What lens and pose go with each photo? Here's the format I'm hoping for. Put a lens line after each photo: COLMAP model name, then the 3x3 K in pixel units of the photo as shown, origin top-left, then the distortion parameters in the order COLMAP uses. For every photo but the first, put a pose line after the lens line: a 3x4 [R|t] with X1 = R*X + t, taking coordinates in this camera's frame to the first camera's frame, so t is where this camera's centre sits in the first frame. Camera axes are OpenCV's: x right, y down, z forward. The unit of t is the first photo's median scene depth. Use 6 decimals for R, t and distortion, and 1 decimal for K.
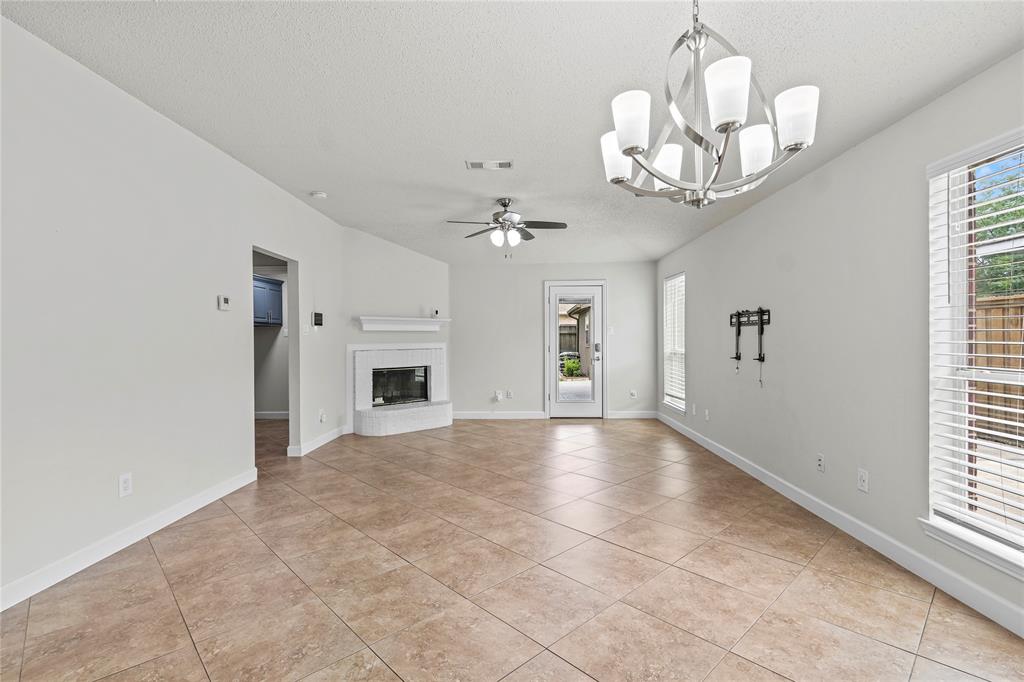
lens RADIAL K [[470.5, 0, 511.4], [0, 470.5, 344.1], [0, 0, 1]] dist [0.001747, 0.000298]
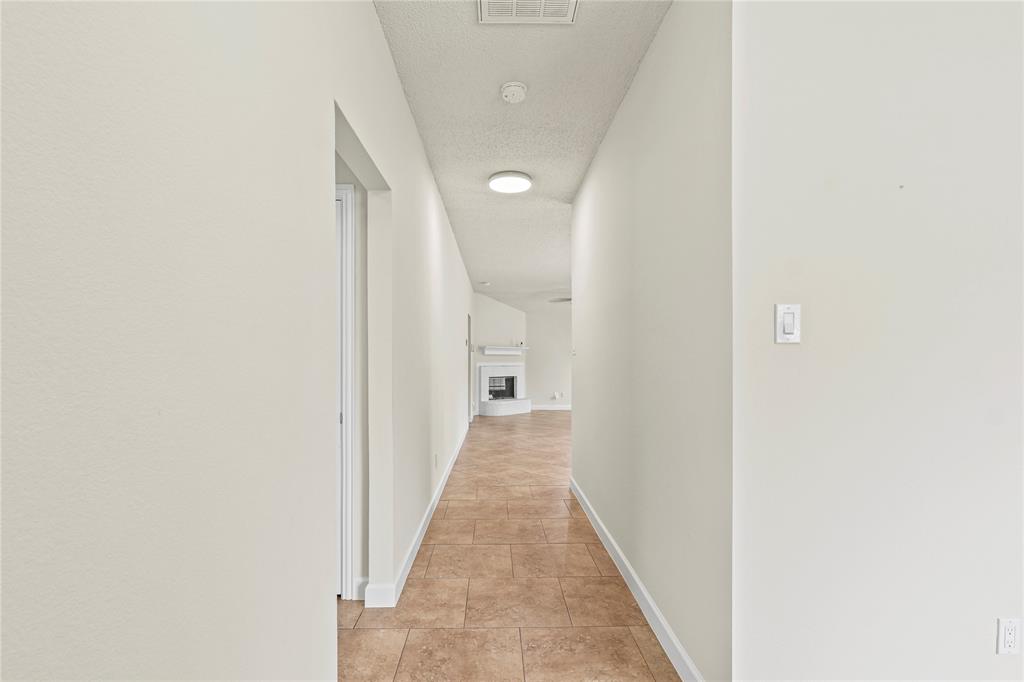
lens RADIAL K [[477.7, 0, 510.5], [0, 477.7, 365.1], [0, 0, 1]] dist [0.000419, 0.000475]
pose [[0.998419, 0.008751, 0.055516, -0.394420], [-0.008765, 0.999962, 0.000019, 0.010975], [-0.055513, -0.000506, 0.998458, -0.889278]]
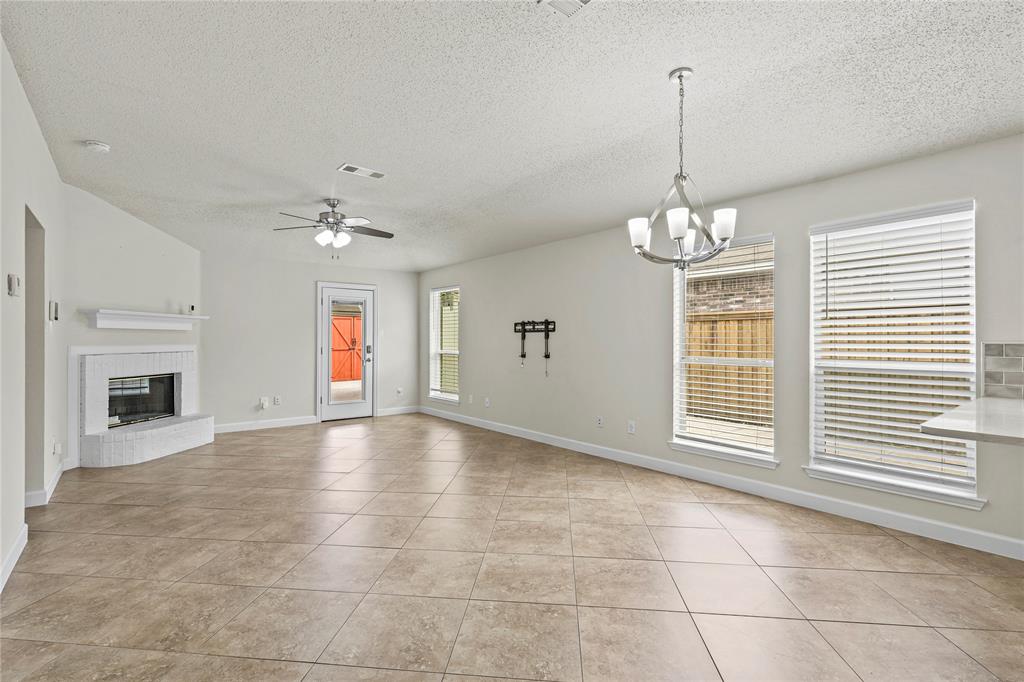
lens RADIAL K [[468.1, 0, 506.0], [0, 468.1, 340.2], [0, 0, 1]] dist [-0.001848, -0.000383]
pose [[0.760265, 0.008126, 0.649562, -0.374911], [0.001129, 0.999904, -0.013829, 0.002614], [-0.649612, 0.011247, 0.760183, 0.014894]]
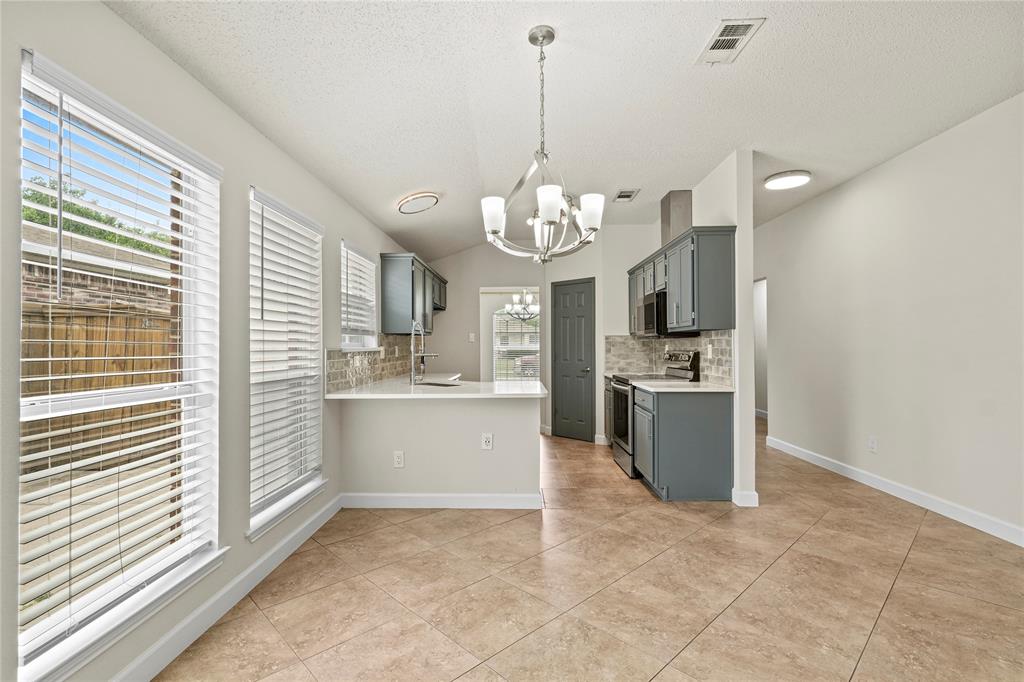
lens RADIAL K [[468.1, 0, 506.0], [0, 468.1, 340.2], [0, 0, 1]] dist [-0.001848, -0.000383]
pose [[-0.999903, 0.013168, 0.004523, 0.146168], [0.013157, 0.999911, -0.002380, -0.009593], [-0.004554, -0.002320, -0.999987, 0.729259]]
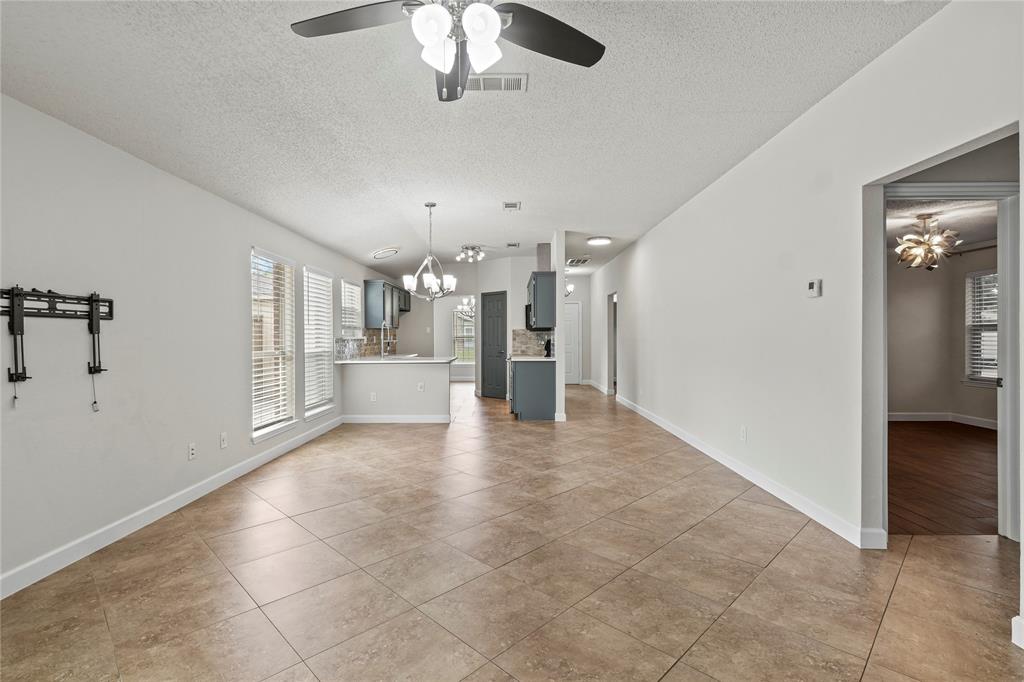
lens RADIAL K [[468.1, 0, 506.0], [0, 468.1, 340.2], [0, 0, 1]] dist [-0.001848, -0.000383]
pose [[-0.999761, 0.012381, -0.018037, -0.037657], [0.012042, 0.999751, 0.018784, -0.013001], [0.018265, 0.018563, -0.999661, 1.344354]]
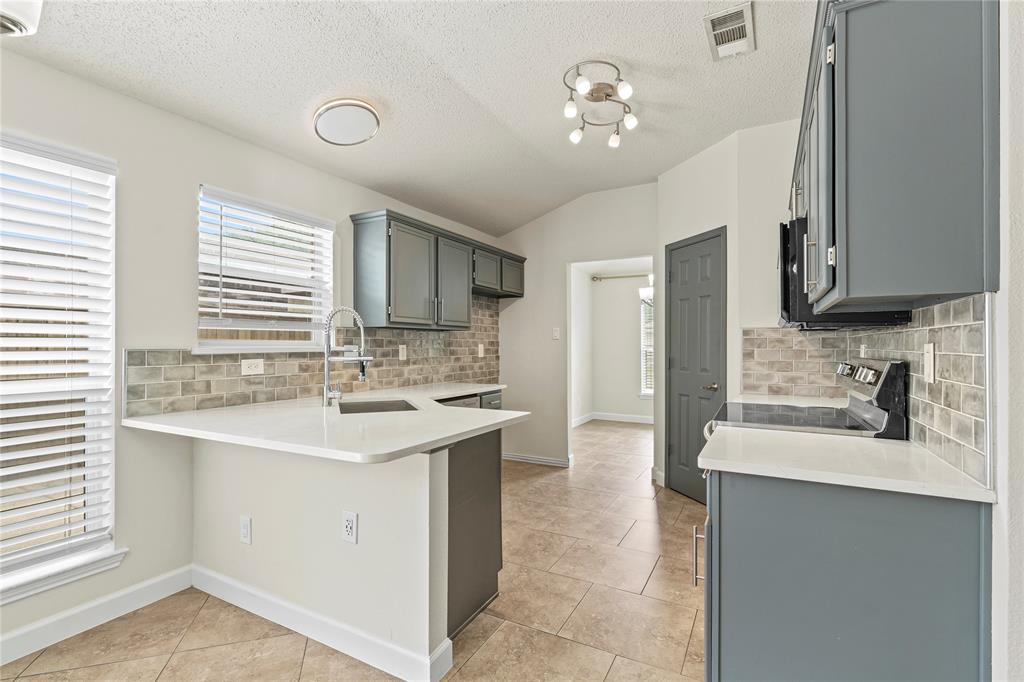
lens RADIAL K [[470.5, 0, 511.4], [0, 470.5, 344.1], [0, 0, 1]] dist [0.001747, 0.000298]
pose [[-0.889522, 0.010307, 0.456776, -0.106840], [0.011988, 0.999928, 0.000781, -0.002451], [-0.456735, 0.006170, -0.889581, 0.295192]]
